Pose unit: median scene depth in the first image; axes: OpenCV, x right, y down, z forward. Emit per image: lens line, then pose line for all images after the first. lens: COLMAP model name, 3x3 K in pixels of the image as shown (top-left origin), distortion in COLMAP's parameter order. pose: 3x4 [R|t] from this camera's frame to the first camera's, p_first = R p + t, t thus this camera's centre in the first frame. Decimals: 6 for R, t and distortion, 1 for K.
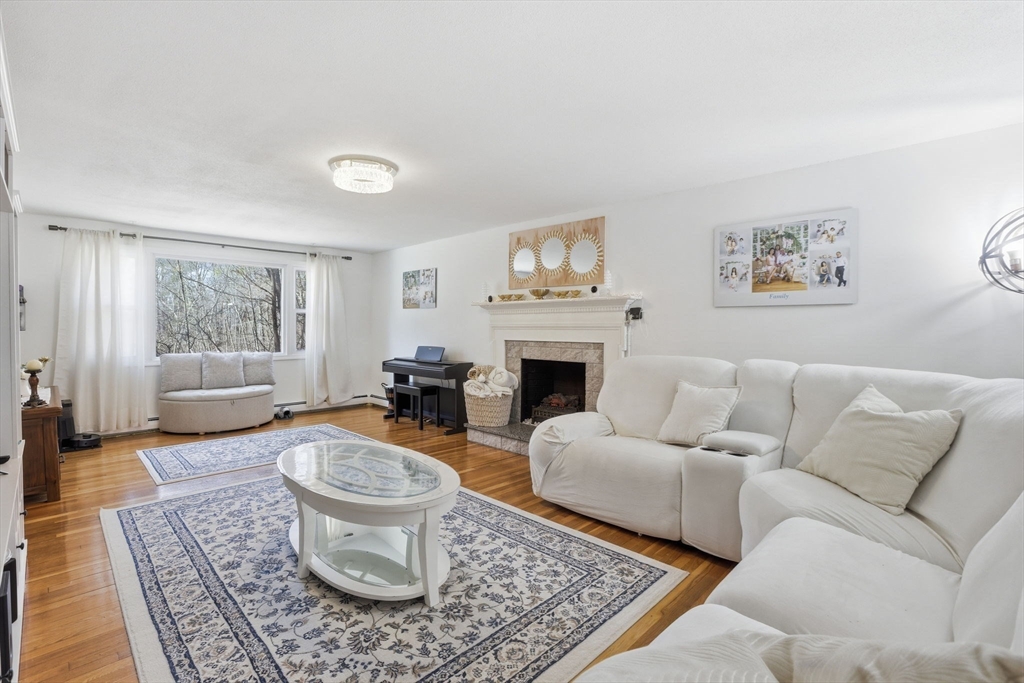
lens RADIAL K [[472.3, 0, 509.3], [0, 472.3, 325.6], [0, 0, 1]] dist [-0.059680, 0.024787]
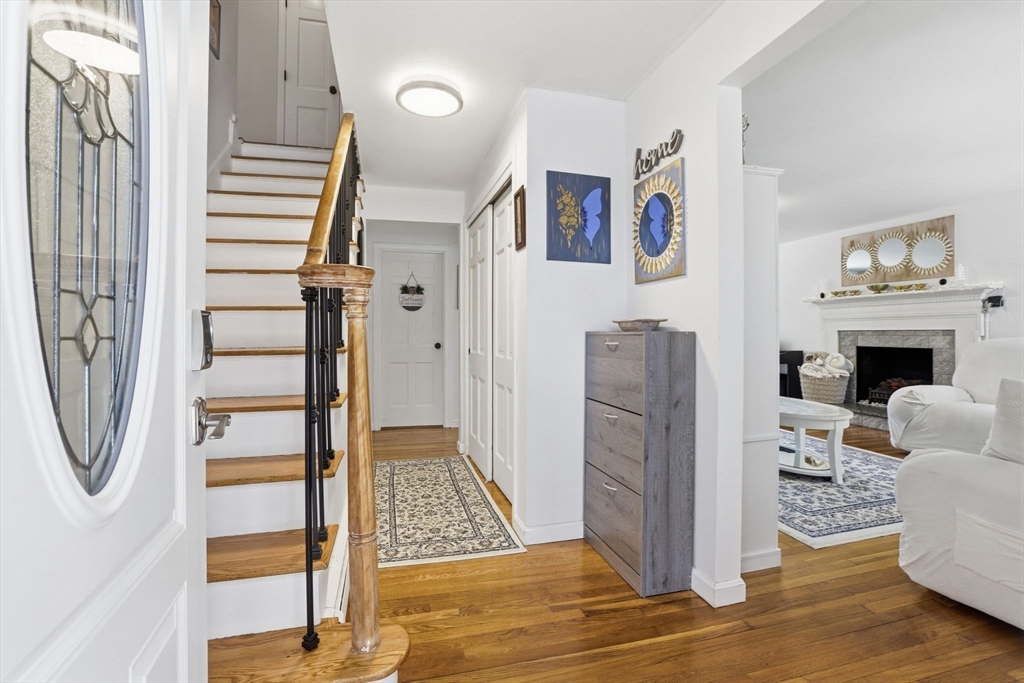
lens RADIAL K [[468.7, 0, 507.9], [0, 468.7, 328.8], [0, 0, 1]] dist [-0.014707, -0.000168]
pose [[0.864555, -0.013462, -0.502357, -0.153489], [0.011995, 0.999909, -0.006152, 0.027175], [0.502394, -0.000707, 0.864638, -0.440001]]
